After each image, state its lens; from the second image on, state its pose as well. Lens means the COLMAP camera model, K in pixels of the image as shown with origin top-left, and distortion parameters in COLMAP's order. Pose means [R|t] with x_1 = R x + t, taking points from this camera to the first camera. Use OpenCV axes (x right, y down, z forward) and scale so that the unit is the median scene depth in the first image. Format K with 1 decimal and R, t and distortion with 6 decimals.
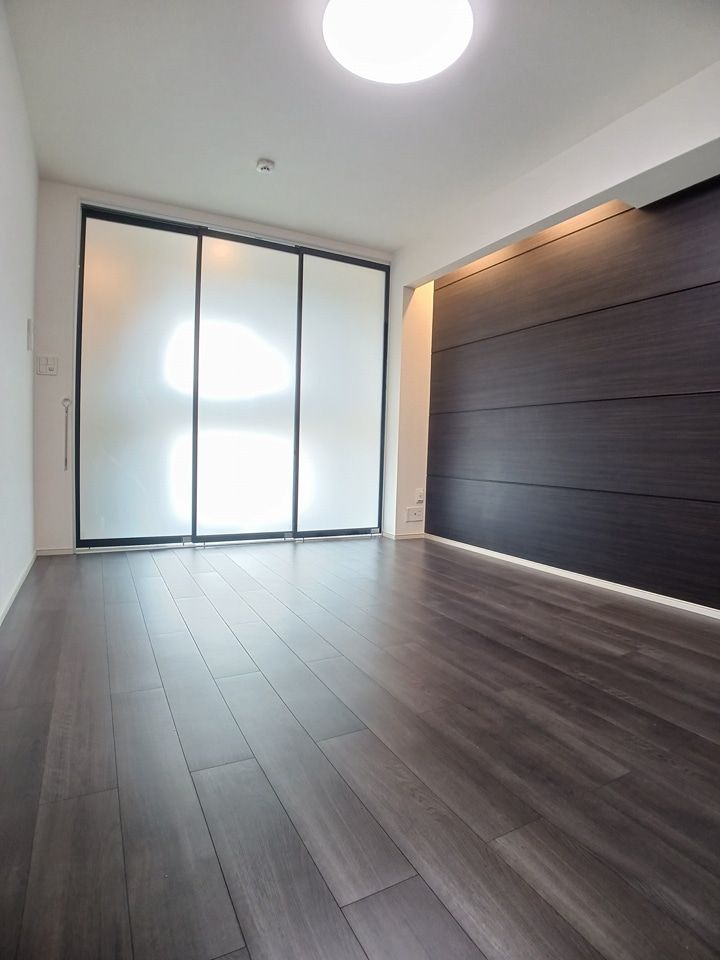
lens RADIAL K [[501.4, 0, 360.0], [0, 501.4, 480.0], [0, 0, 1]] dist [-0.075479, -0.000524]
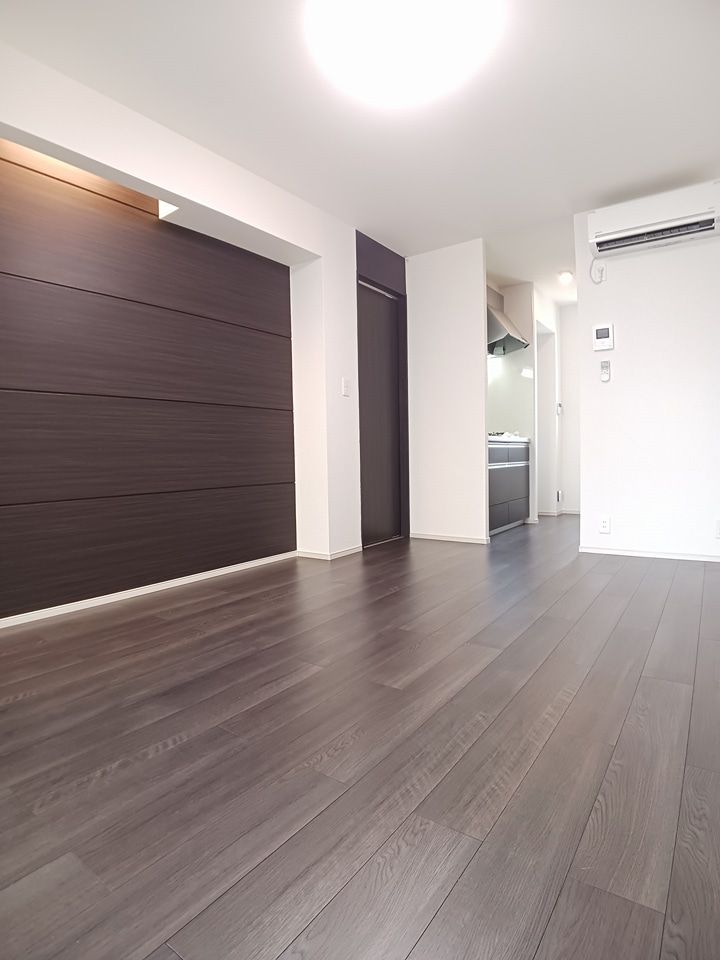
lens RADIAL K [[501.4, 0, 360.0], [0, 501.4, 480.0], [0, 0, 1]] dist [-0.075479, -0.000524]
pose [[-0.436267, -0.063943, 0.897542, -0.599595], [0.063317, 0.992818, 0.101507, -0.081344], [-0.897587, 0.101113, -0.429085, 1.121881]]
